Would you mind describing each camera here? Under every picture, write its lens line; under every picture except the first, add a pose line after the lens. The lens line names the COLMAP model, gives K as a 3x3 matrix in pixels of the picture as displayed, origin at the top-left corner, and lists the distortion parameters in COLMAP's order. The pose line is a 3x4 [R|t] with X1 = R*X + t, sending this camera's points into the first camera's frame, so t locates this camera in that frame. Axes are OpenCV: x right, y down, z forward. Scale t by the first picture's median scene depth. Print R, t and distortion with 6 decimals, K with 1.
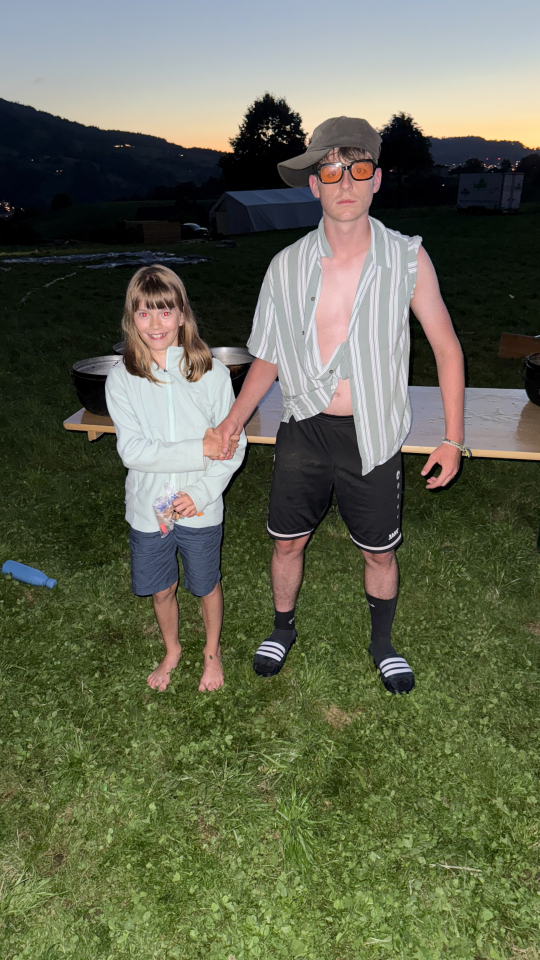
lens RADIAL K [[684.1, 0, 268.8], [0, 684.1, 478.1], [0, 0, 1]] dist [0.026810, -0.034910]
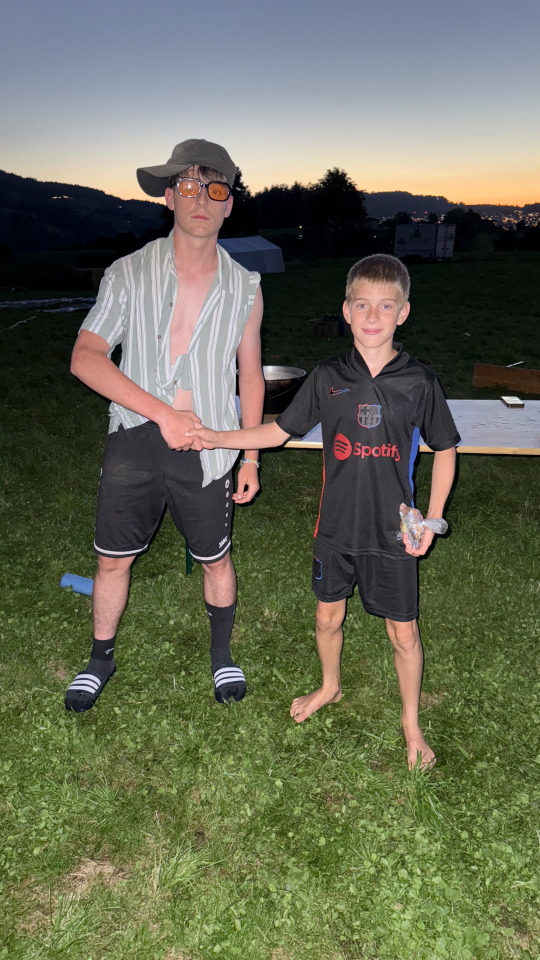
lens RADIAL K [[684.1, 0, 267.4], [0, 684.1, 478.5], [0, 0, 1]] dist [0.026810, -0.034910]
pose [[0.996445, -0.024834, 0.080500, -0.132162], [0.029918, 0.997592, -0.062570, 0.042220], [-0.078752, 0.064756, 0.994789, -0.032251]]
